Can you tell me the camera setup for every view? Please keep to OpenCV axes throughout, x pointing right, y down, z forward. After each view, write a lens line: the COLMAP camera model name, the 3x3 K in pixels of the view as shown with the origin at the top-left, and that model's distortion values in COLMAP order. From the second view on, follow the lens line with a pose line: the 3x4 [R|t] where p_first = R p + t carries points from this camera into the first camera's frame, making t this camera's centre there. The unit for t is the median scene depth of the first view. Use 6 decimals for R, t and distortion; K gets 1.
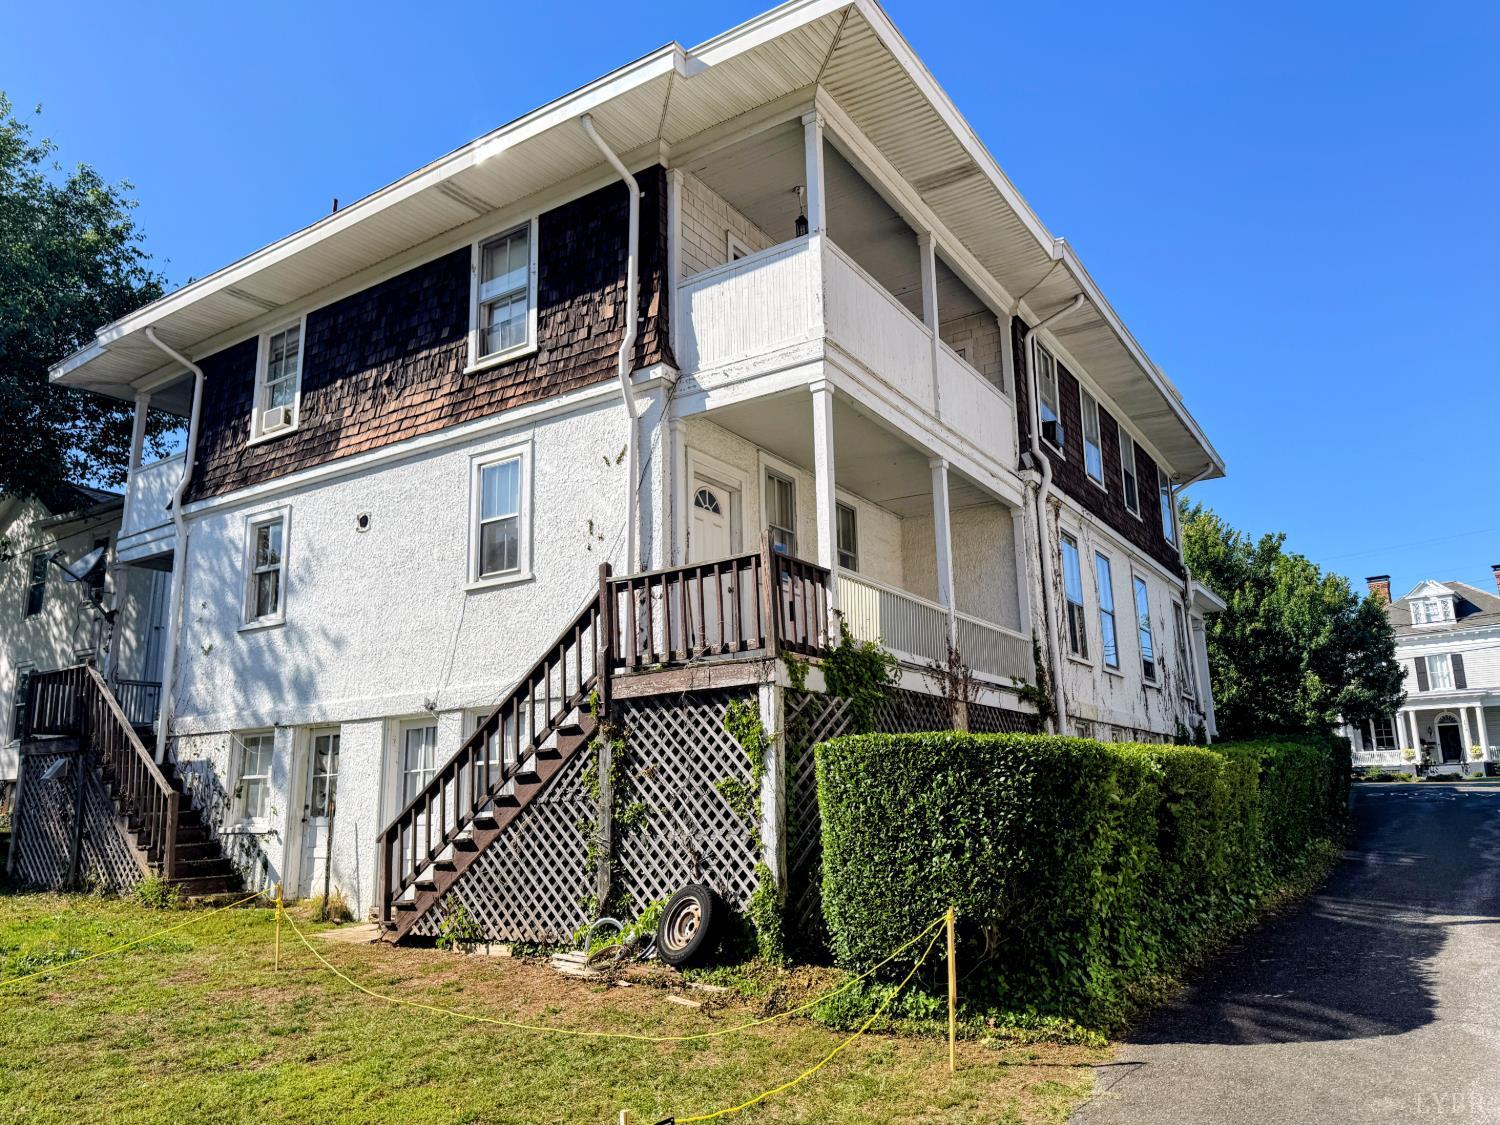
lens RADIAL K [[1061.5, 0, 750.0], [0, 1061.5, 562.5], [0, 0, 1]] dist [0.054188, -0.086797]
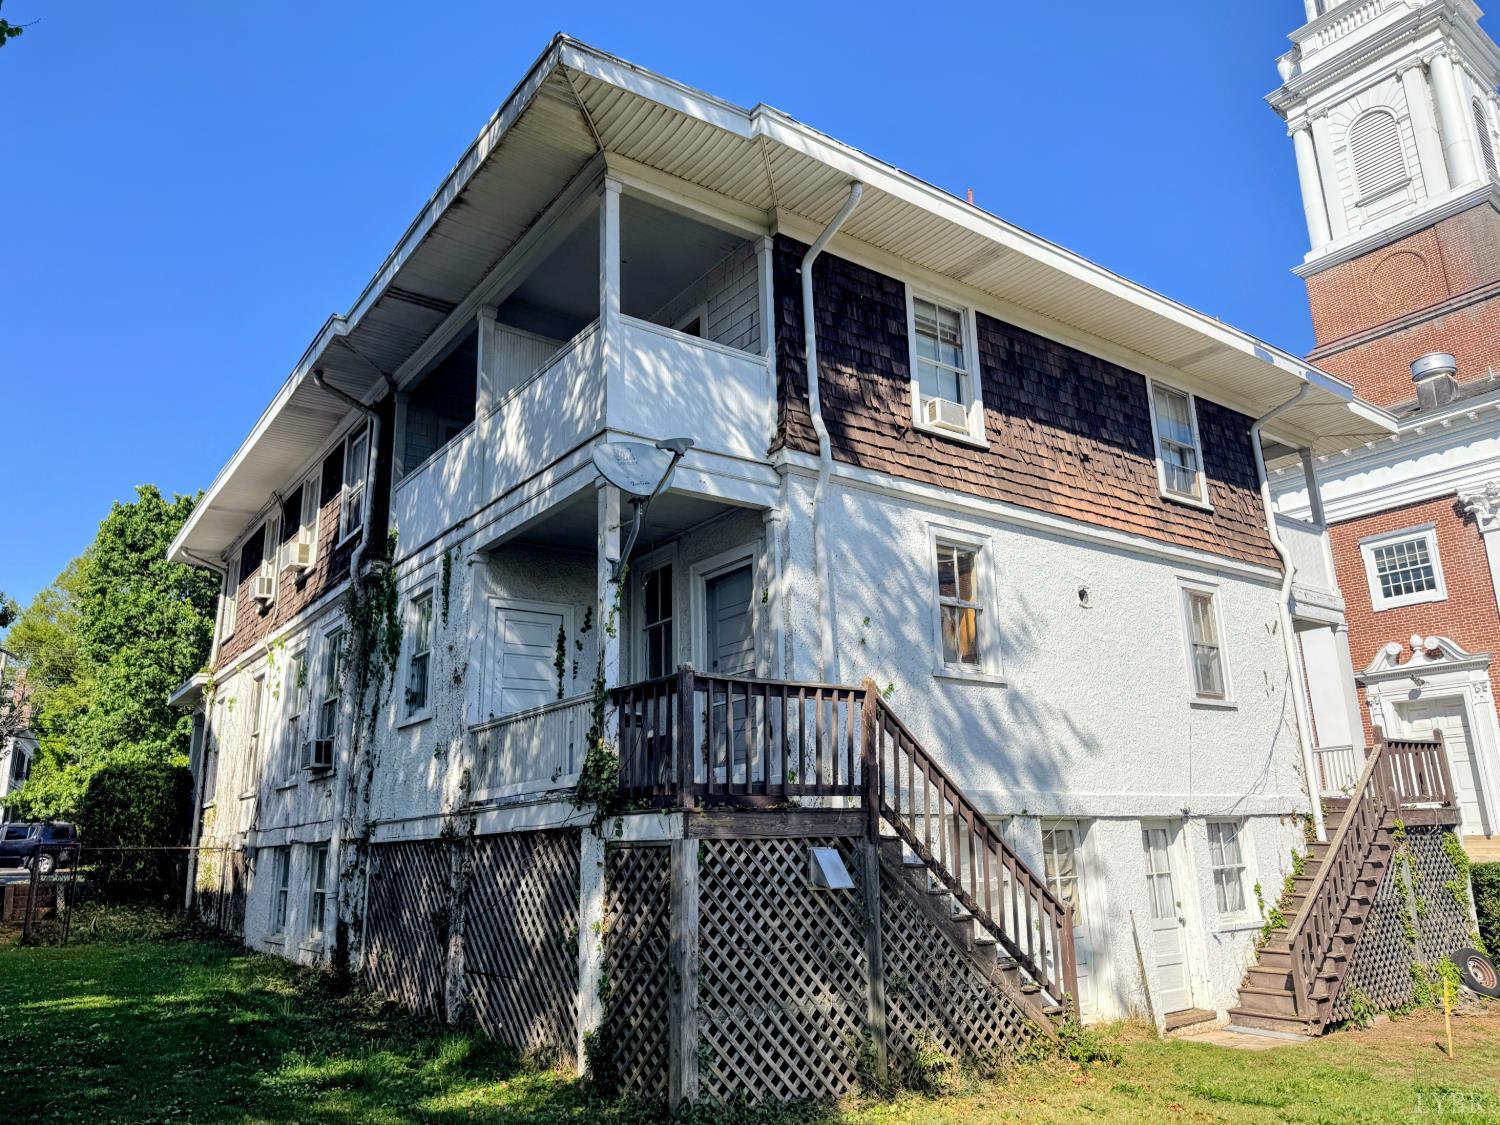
lens RADIAL K [[1061.5, 0, 750.0], [0, 1061.5, 562.5], [0, 0, 1]] dist [0.054188, -0.086797]
pose [[0.355754, 0.261117, 0.897361, -1.288012], [-0.180371, 0.961307, -0.208218, 0.175621], [-0.917009, -0.087783, 0.389087, 0.906348]]
